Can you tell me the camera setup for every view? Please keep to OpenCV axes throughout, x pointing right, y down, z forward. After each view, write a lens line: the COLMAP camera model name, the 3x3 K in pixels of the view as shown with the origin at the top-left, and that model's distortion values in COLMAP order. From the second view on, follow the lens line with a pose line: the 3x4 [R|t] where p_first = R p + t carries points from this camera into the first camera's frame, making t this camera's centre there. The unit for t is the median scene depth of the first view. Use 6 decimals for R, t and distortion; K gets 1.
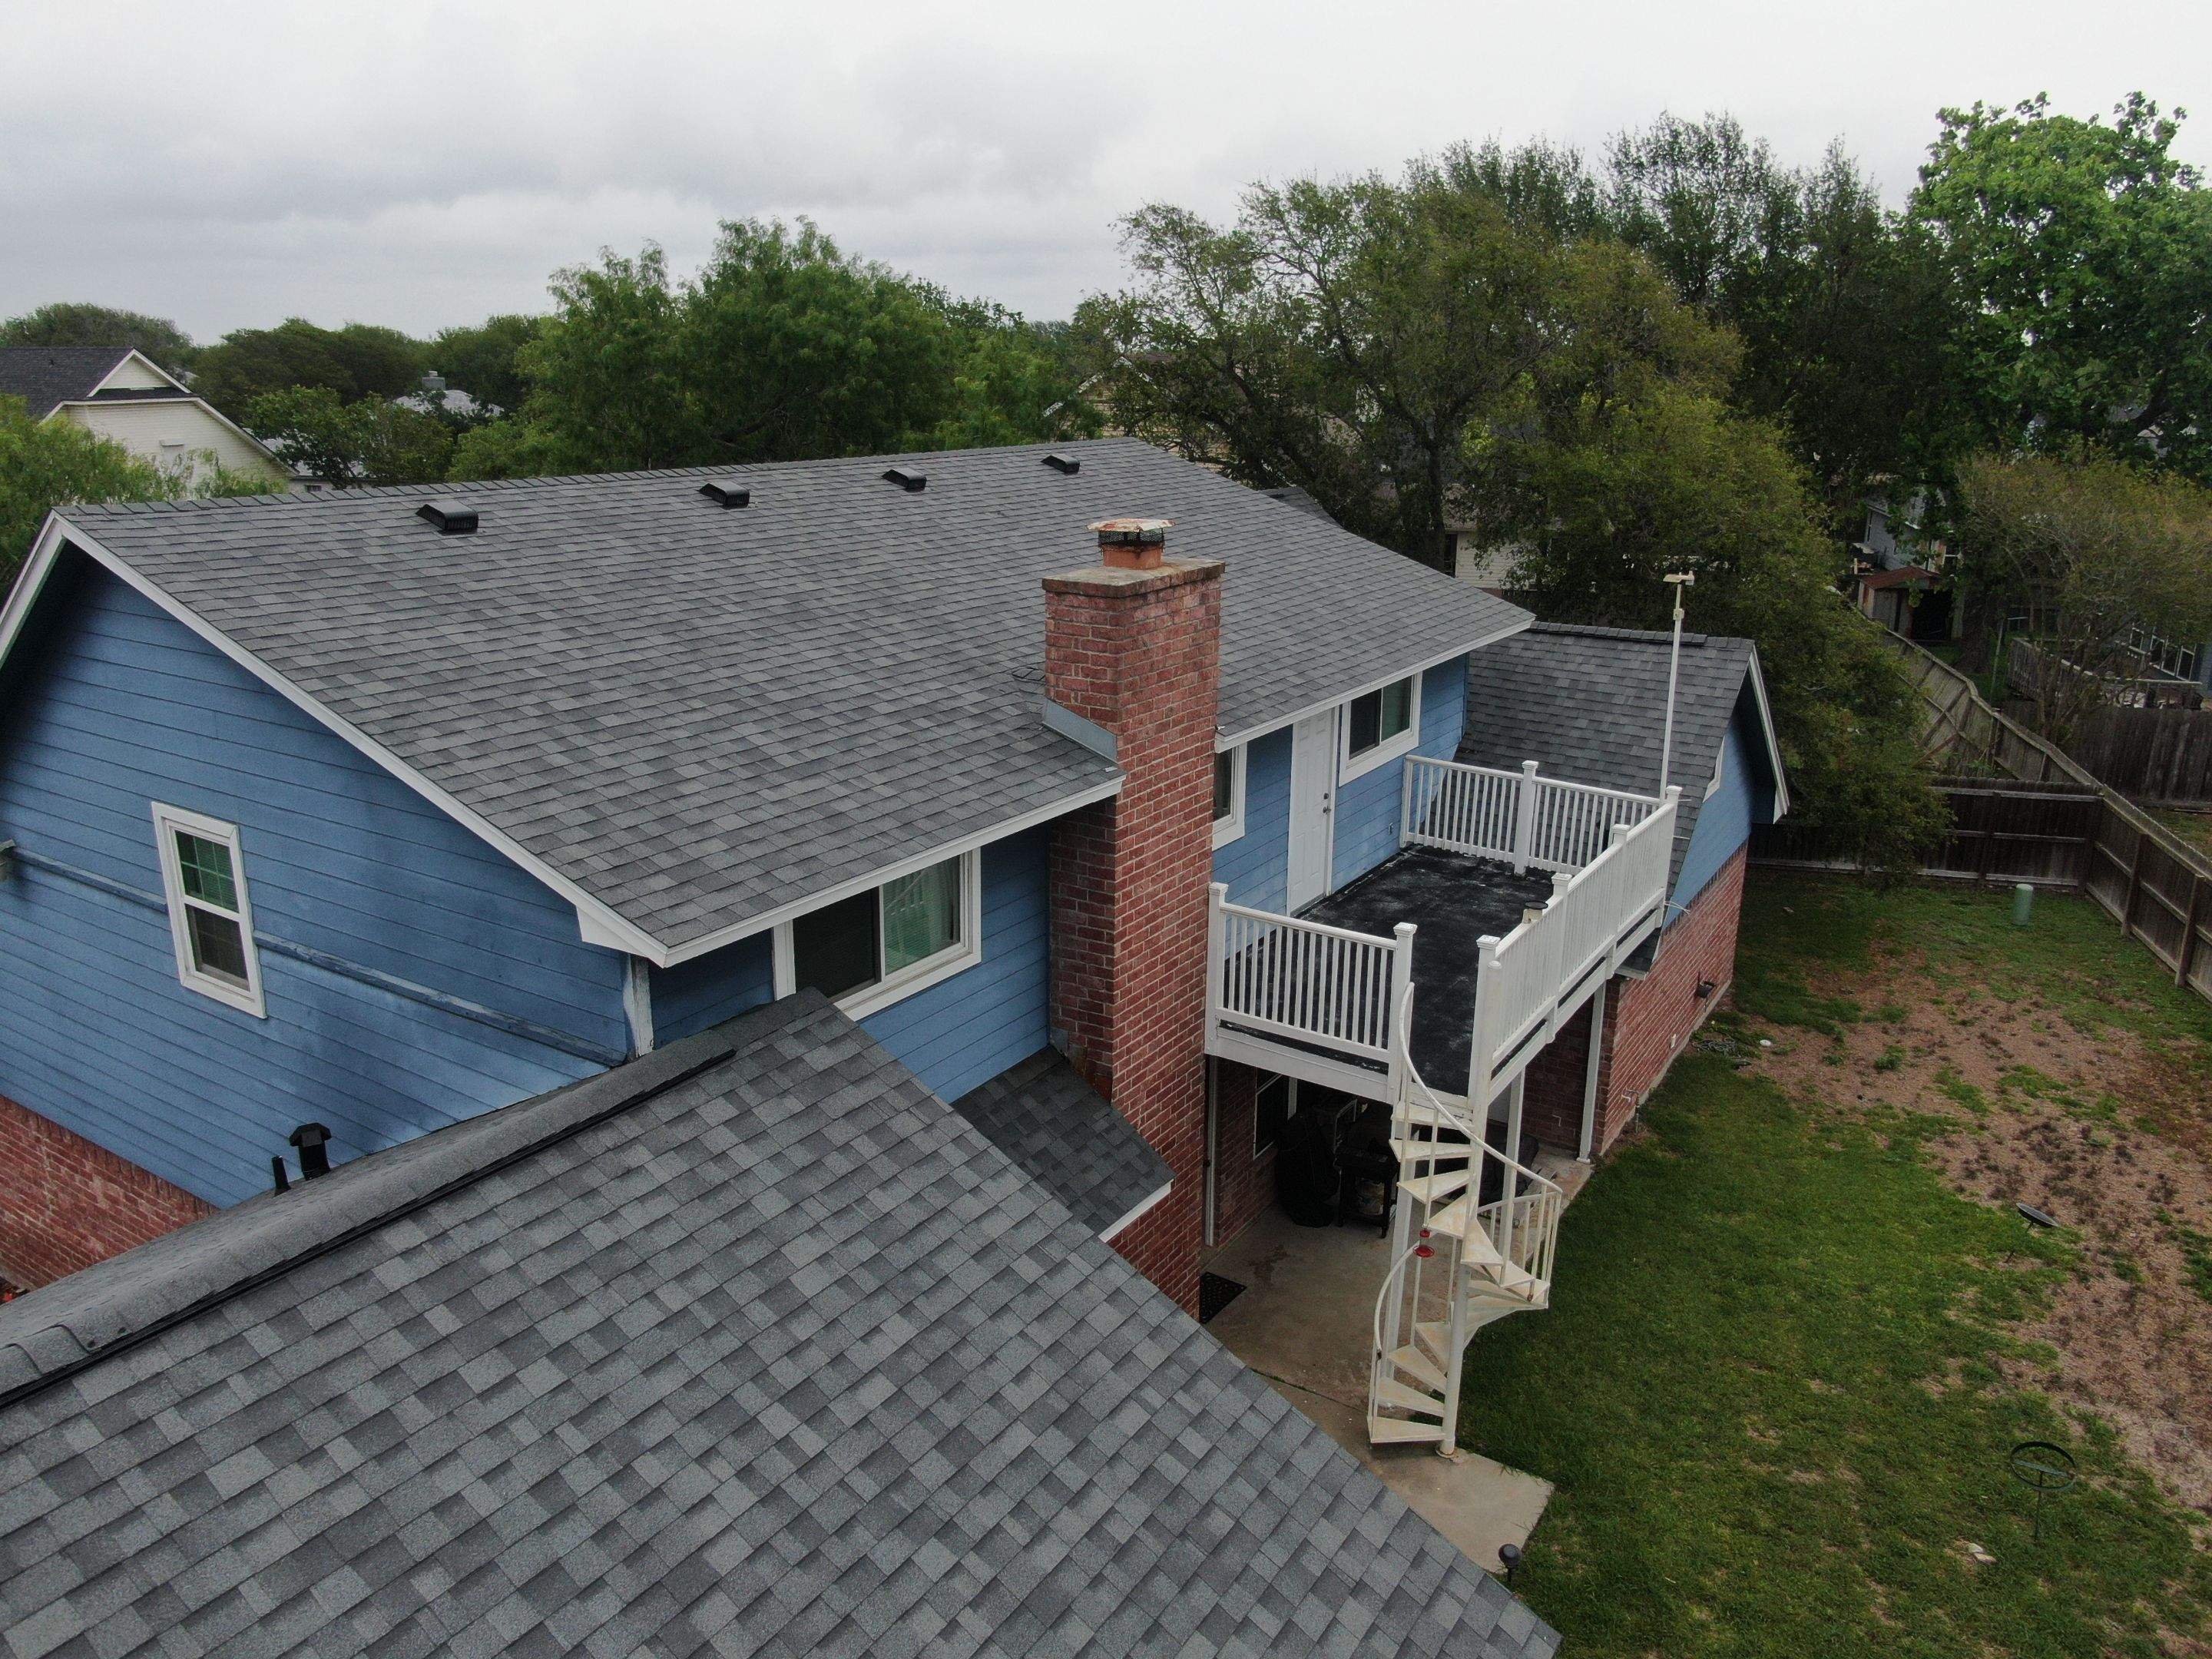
lens RADIAL K [[1597.6, 0, 1106.0], [0, 1597.6, 829.5], [0, 0, 1]] dist [-0.020247, 0.009077]
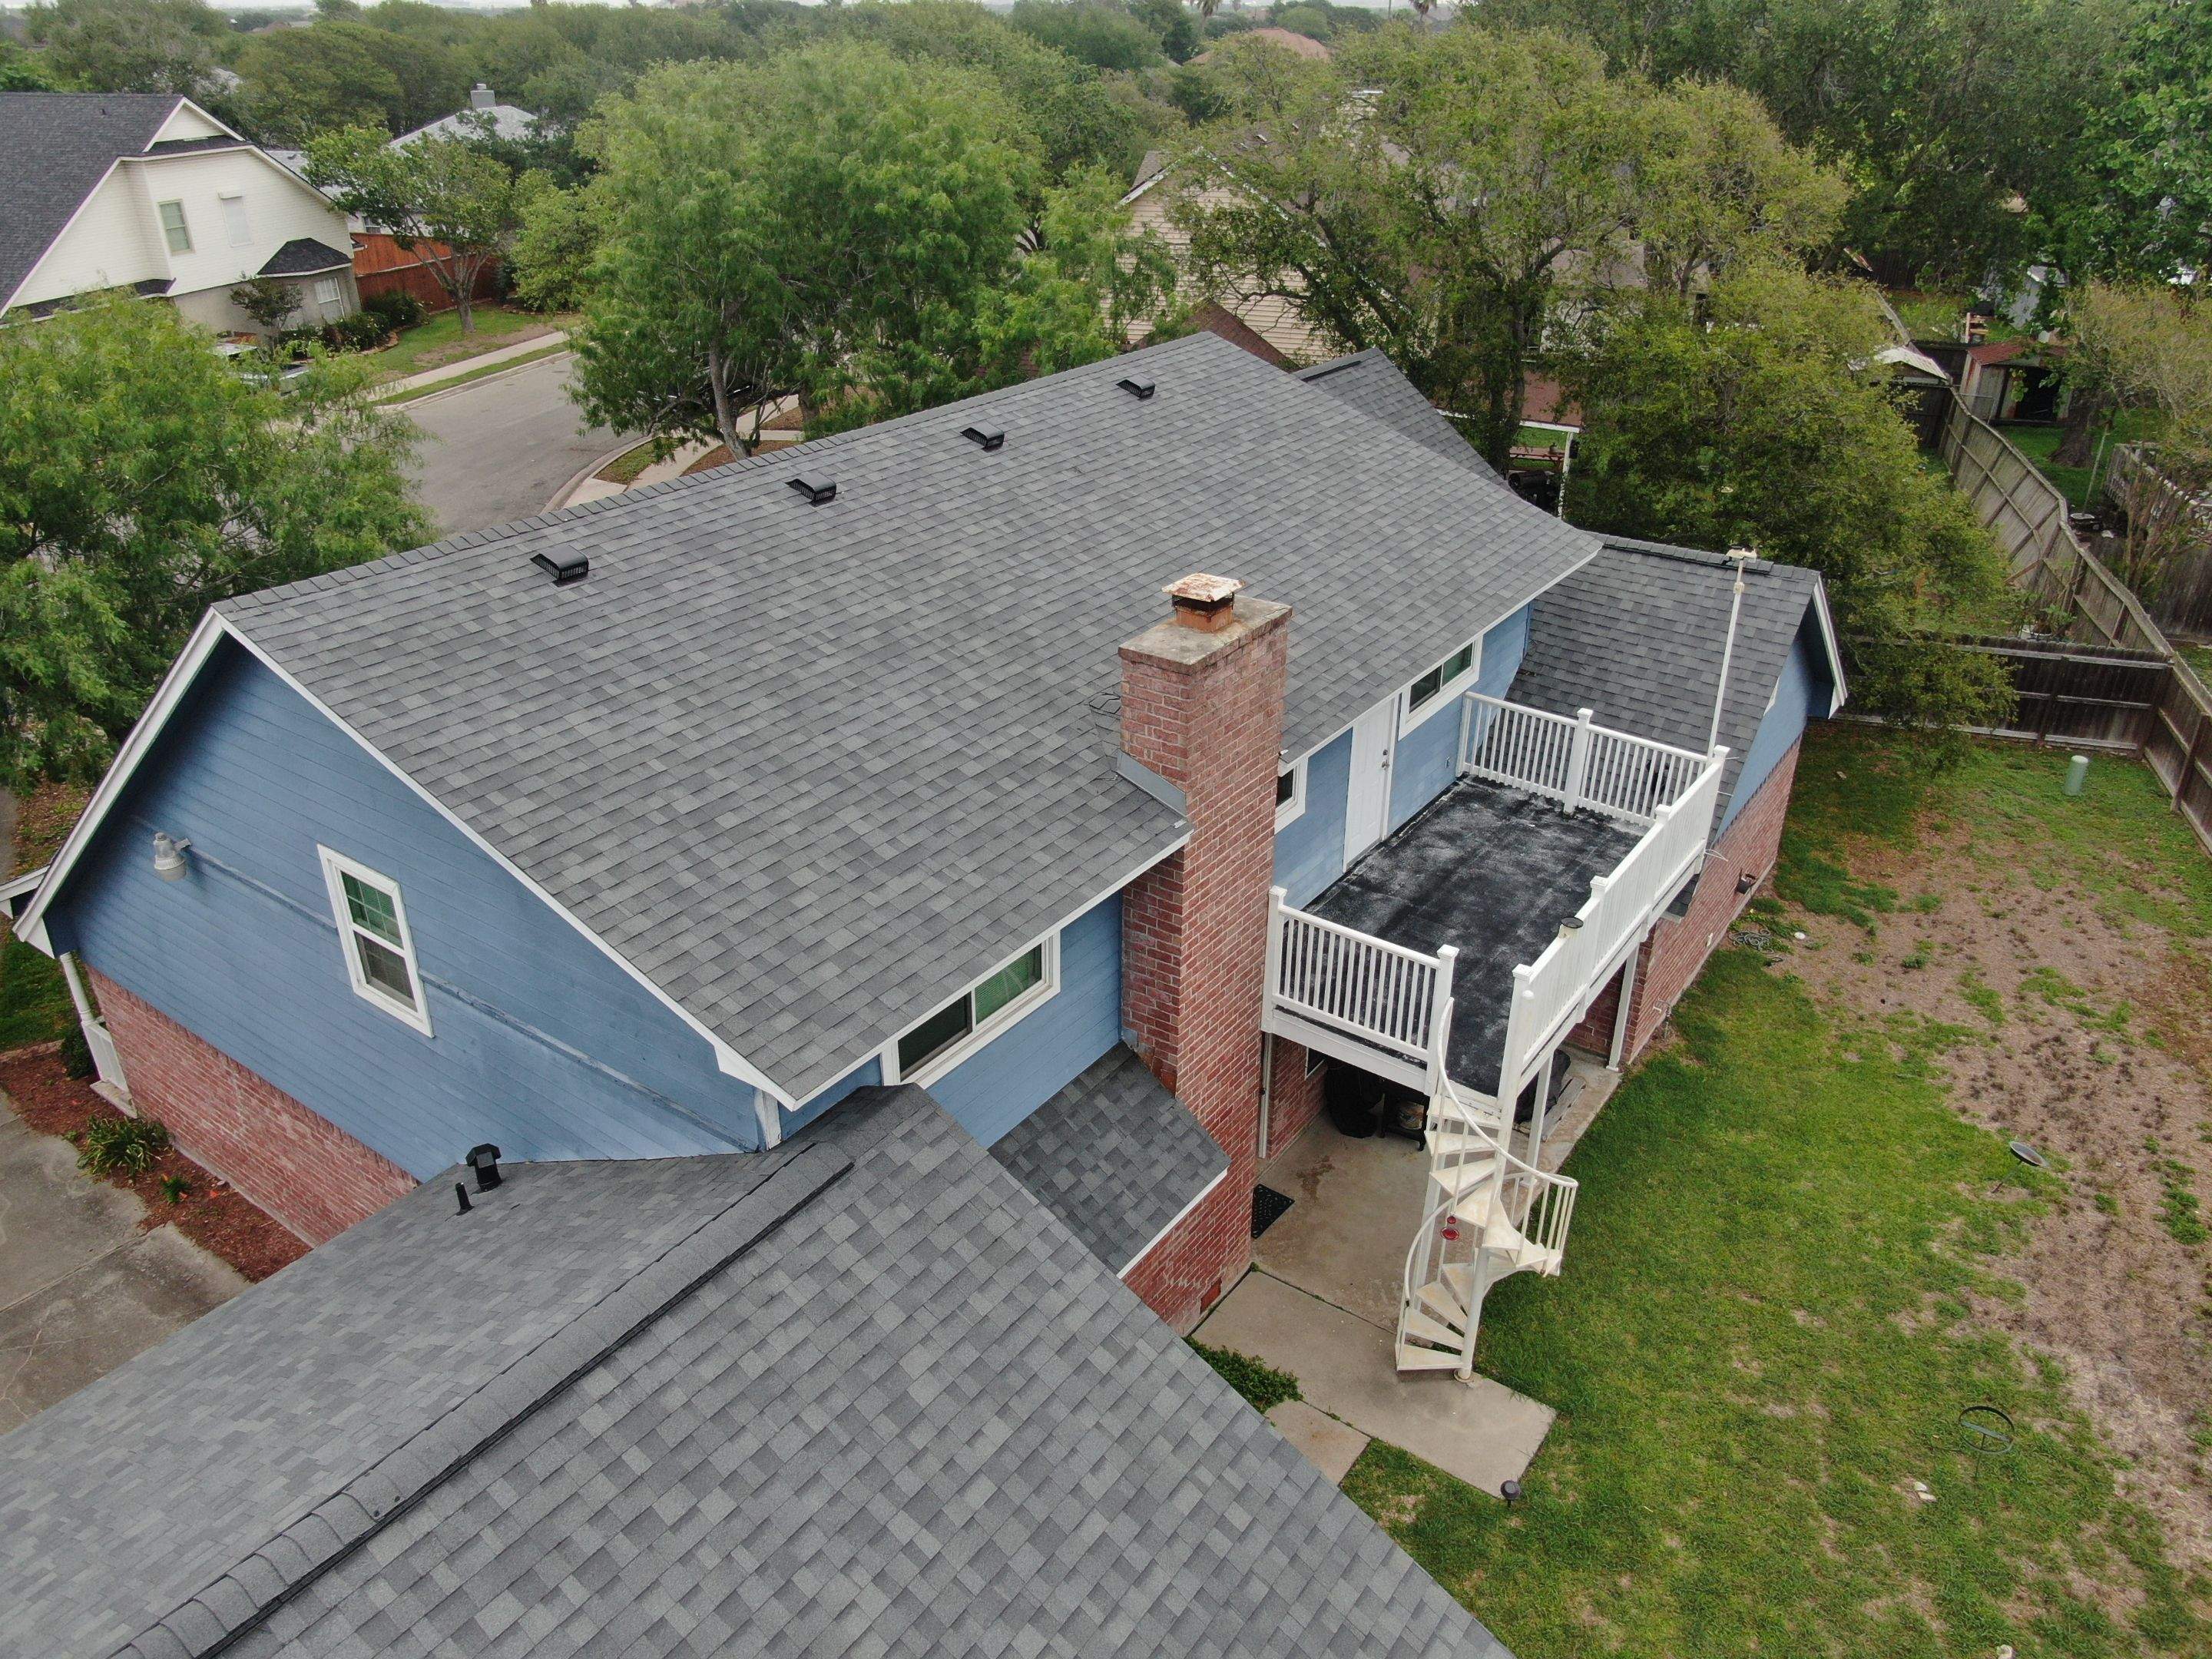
lens RADIAL K [[1595.5, 0, 1104.4], [0, 1595.5, 832.5], [0, 0, 1]] dist [-0.022379, 0.012240]
pose [[0.999009, 0.016108, -0.041501, -0.003332], [-0.007843, 0.981343, 0.192104, -0.247188], [0.043821, -0.191588, 0.980497, -0.067366]]
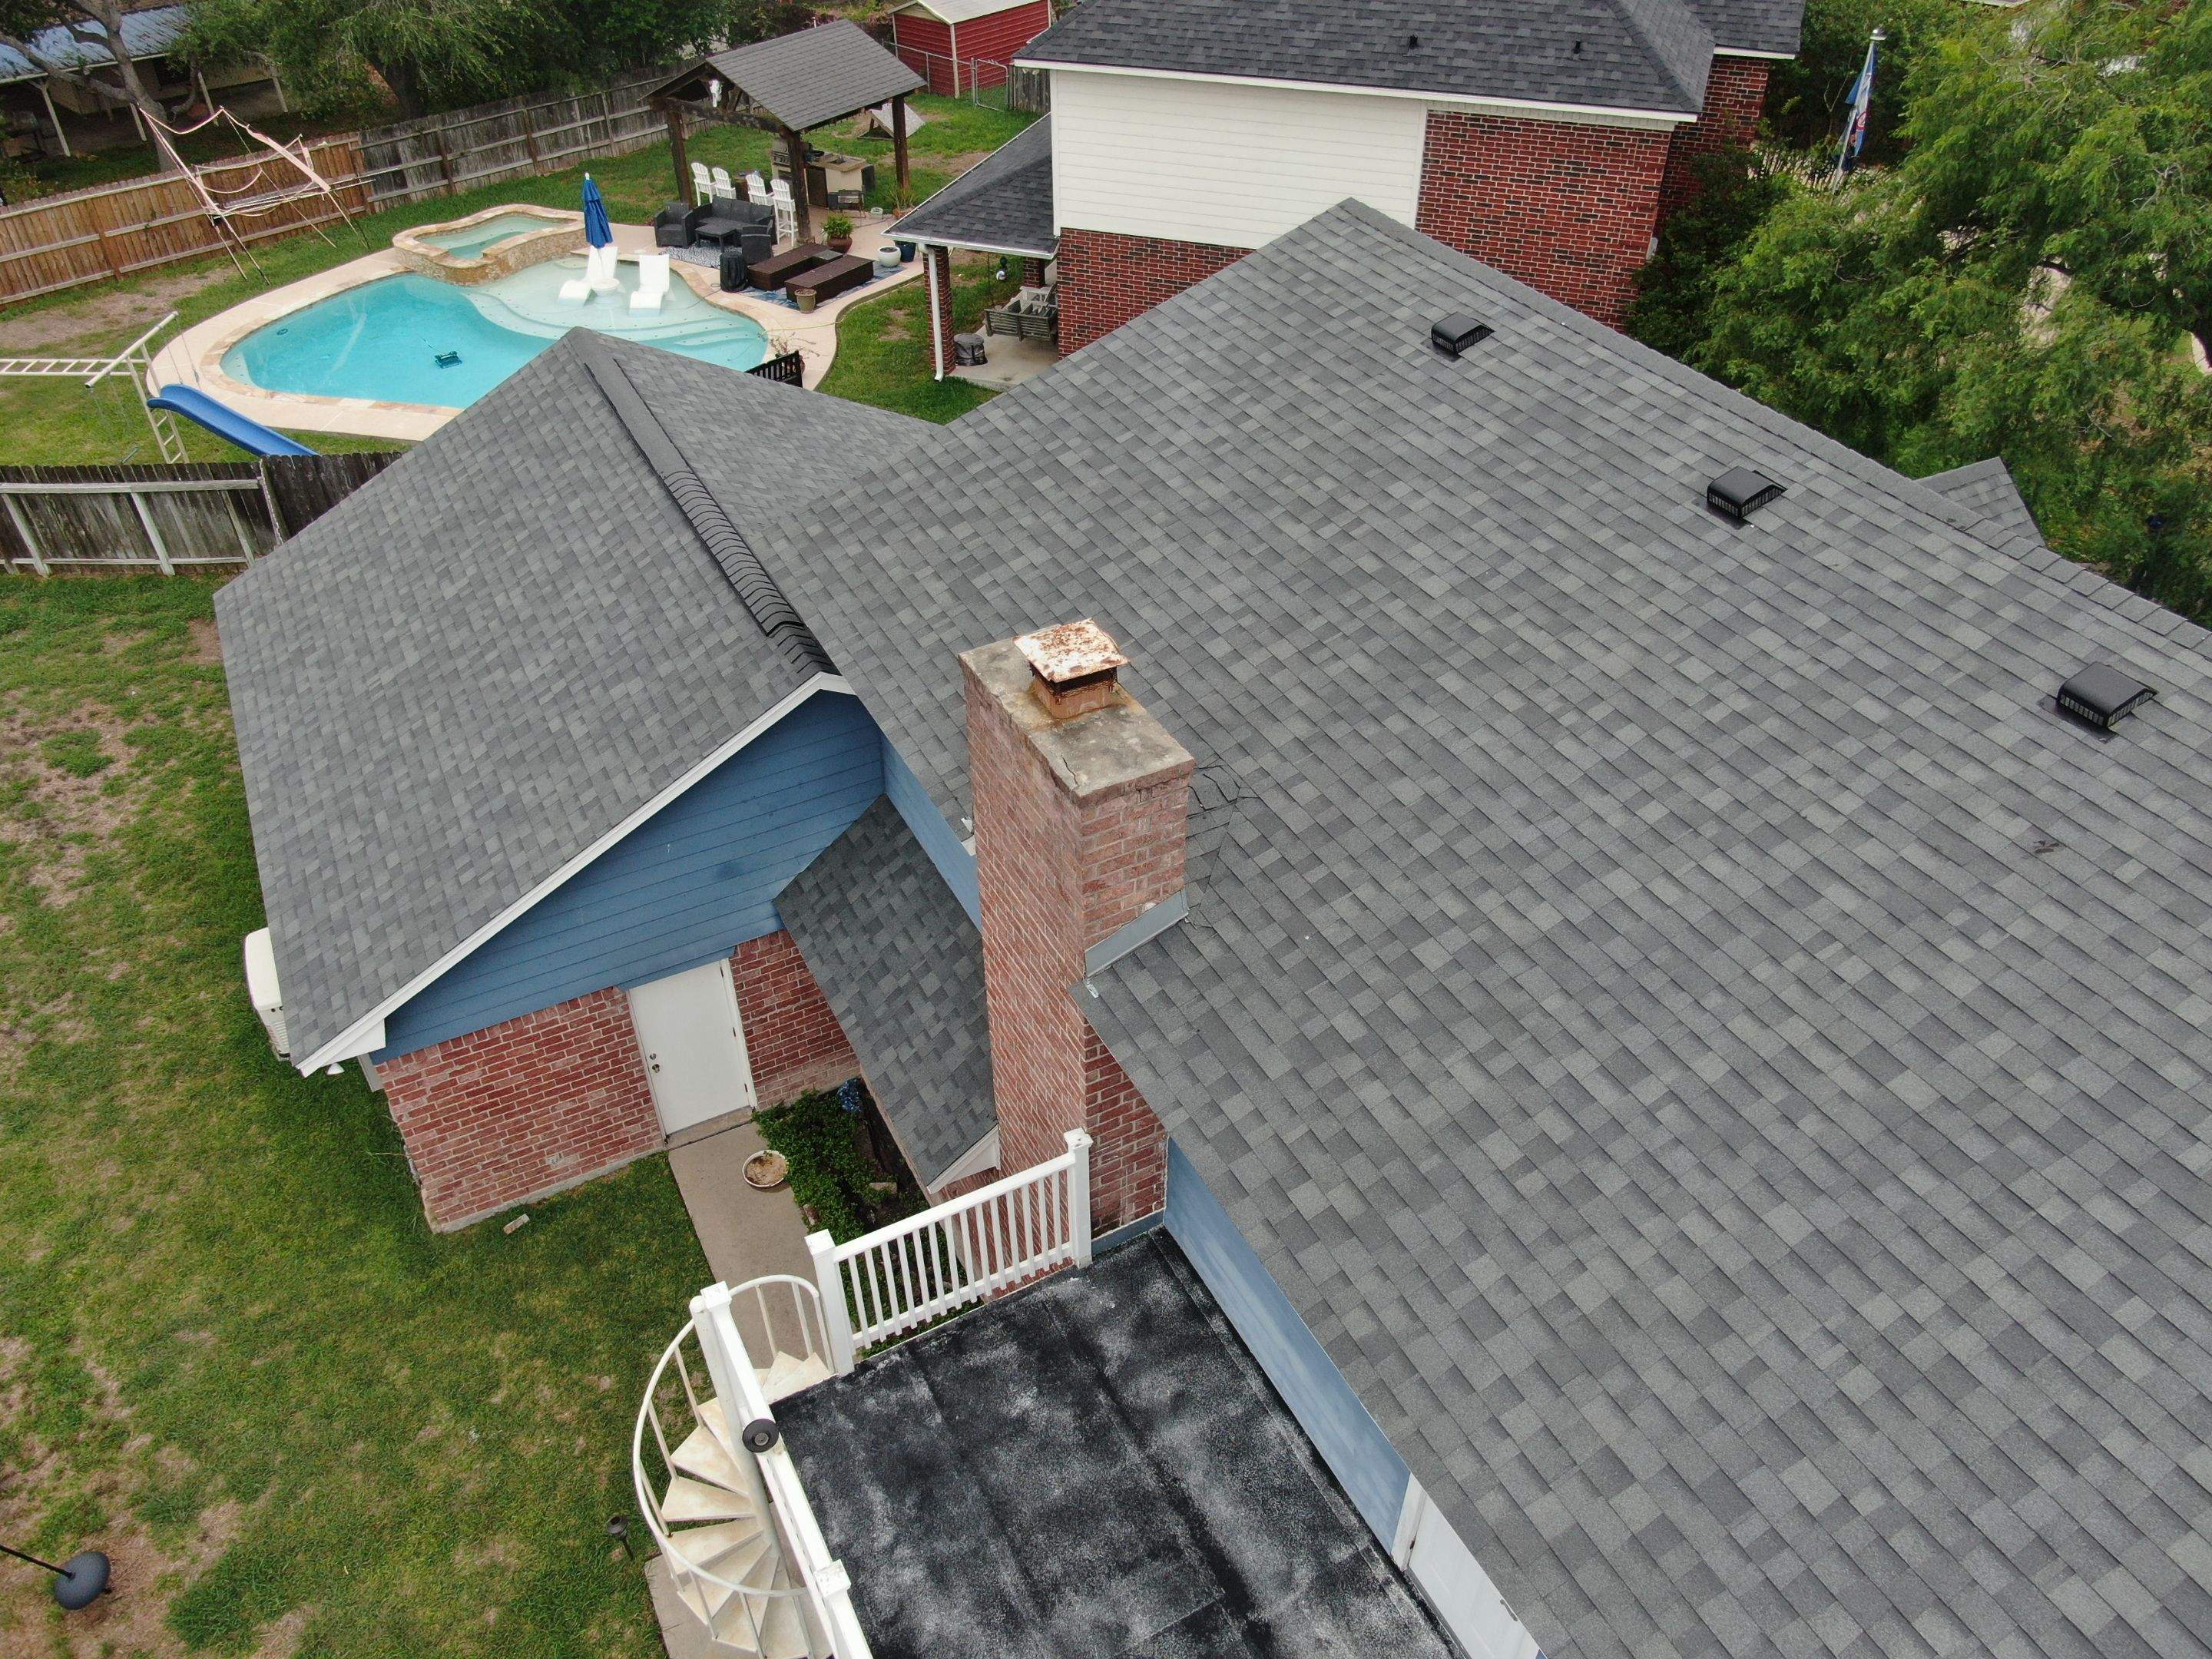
lens RADIAL K [[1578.8, 0, 1109.9], [0, 1578.8, 838.6], [0, 0, 1]] dist [-0.012438, 0.000508]
pose [[-0.488269, 0.545559, -0.681145, 0.572933], [-0.252170, 0.659015, 0.708597, -0.682497], [0.835466, 0.517750, -0.184203, 1.265447]]
